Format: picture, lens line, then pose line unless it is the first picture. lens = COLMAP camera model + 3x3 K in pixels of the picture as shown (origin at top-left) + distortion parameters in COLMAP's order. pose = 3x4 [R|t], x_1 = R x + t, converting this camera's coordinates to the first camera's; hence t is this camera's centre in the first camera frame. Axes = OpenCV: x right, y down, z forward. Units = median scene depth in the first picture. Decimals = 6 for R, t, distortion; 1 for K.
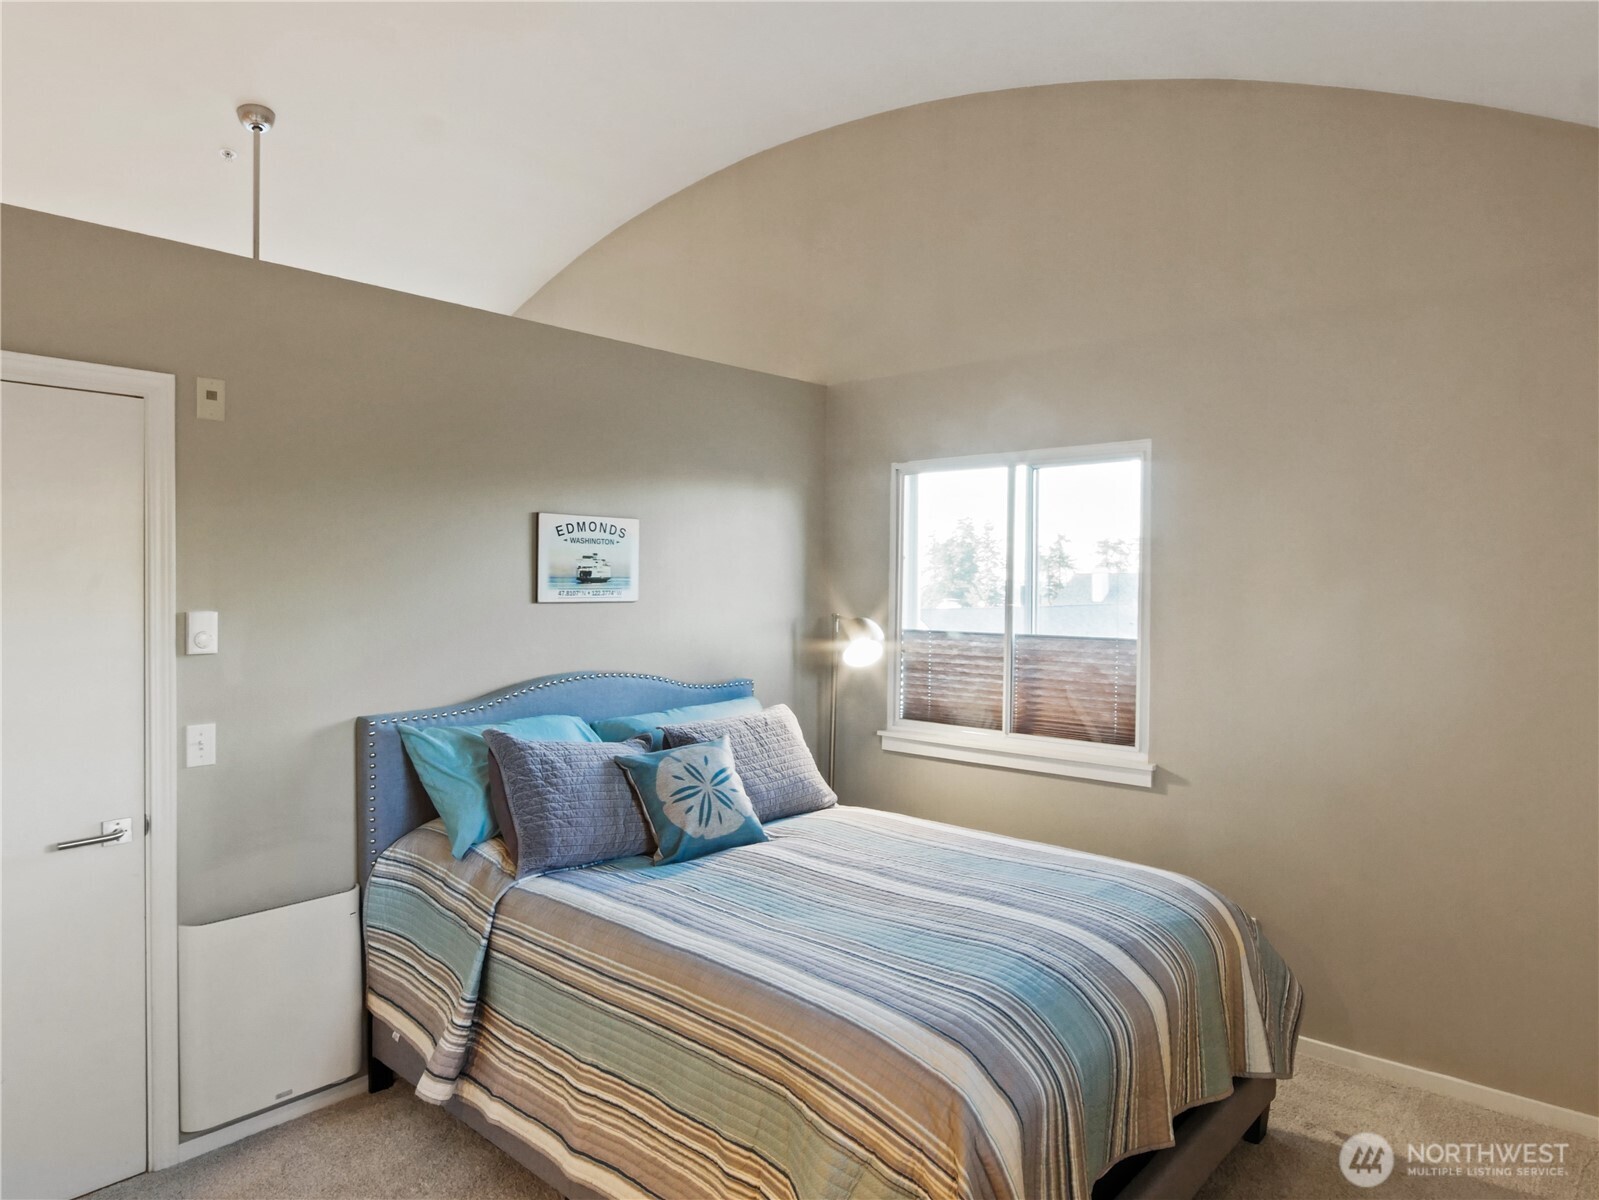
lens RADIAL K [[992.8, 0, 810.0], [0, 992.8, 588.8], [0, 0, 1]] dist [-0.001571, 0.000911]
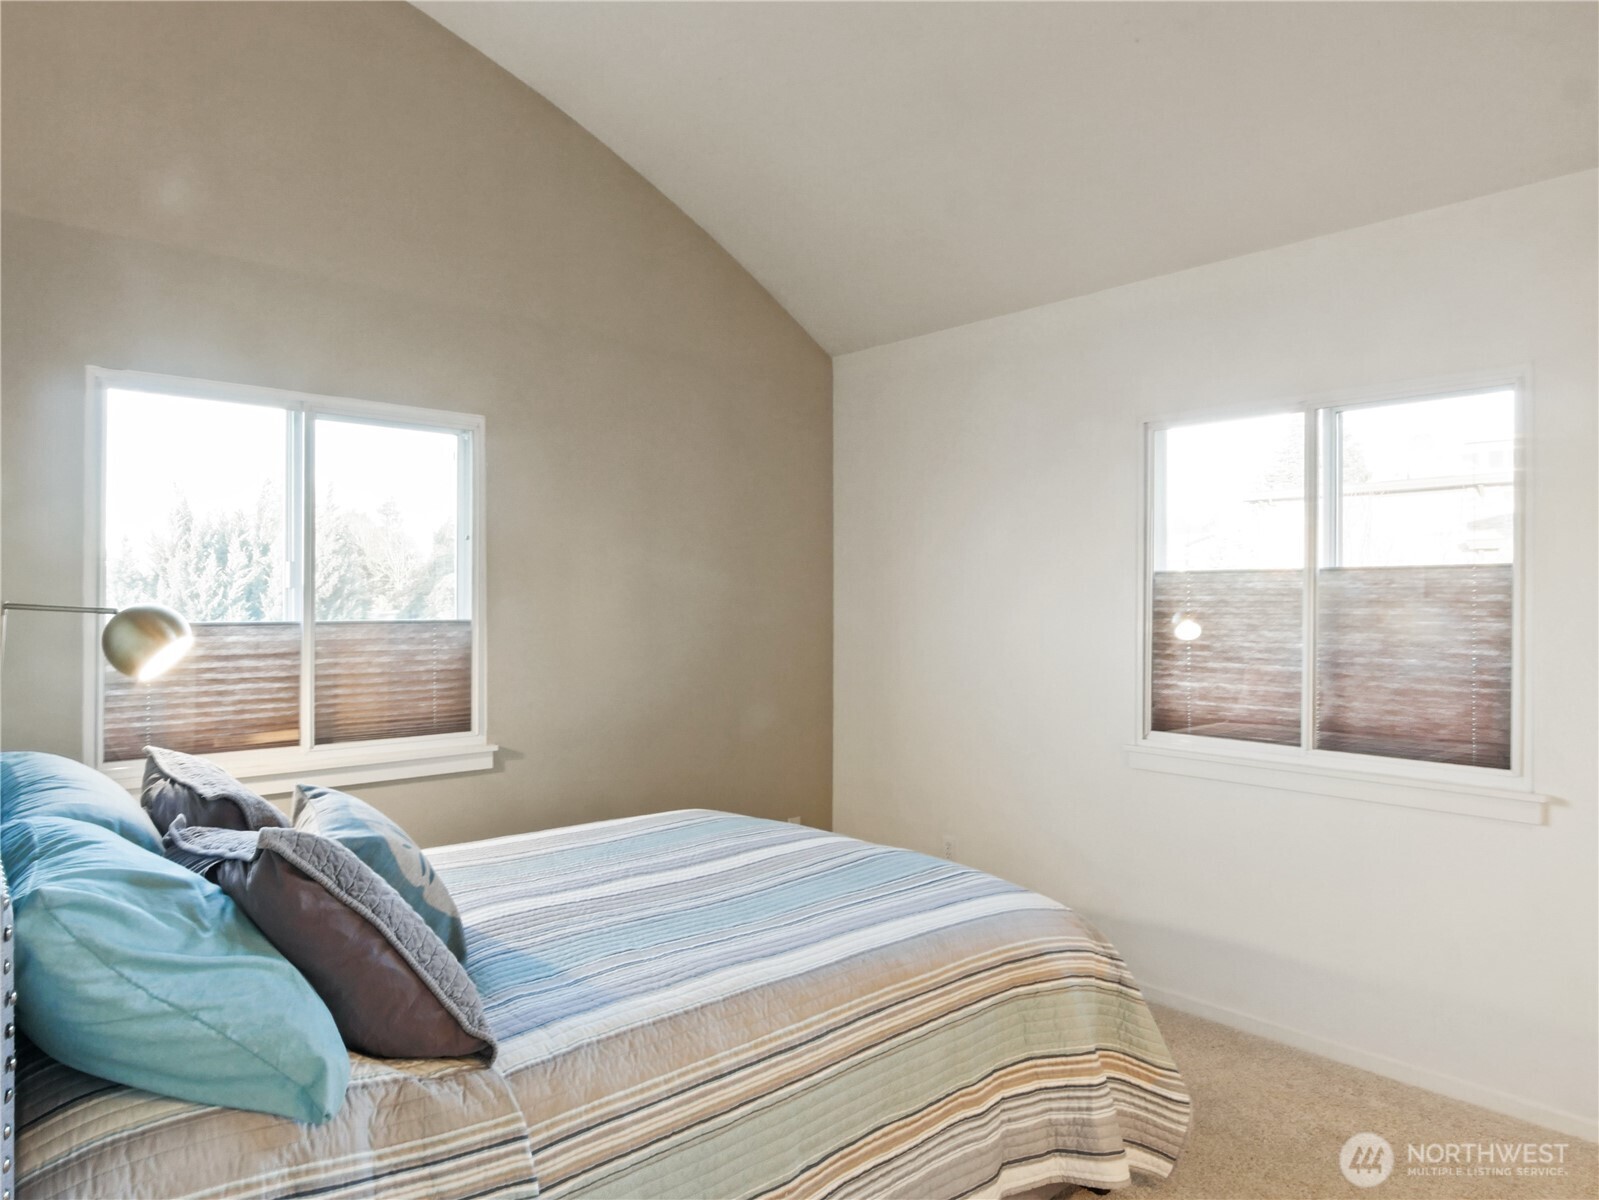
lens RADIAL K [[992.8, 0, 810.0], [0, 992.8, 588.8], [0, 0, 1]] dist [-0.001571, 0.000911]
pose [[0.103513, 0.007951, 0.994596, -0.890124], [0.003899, 0.999957, -0.008400, 0.044647], [-0.994620, 0.004747, 0.103477, 0.845587]]
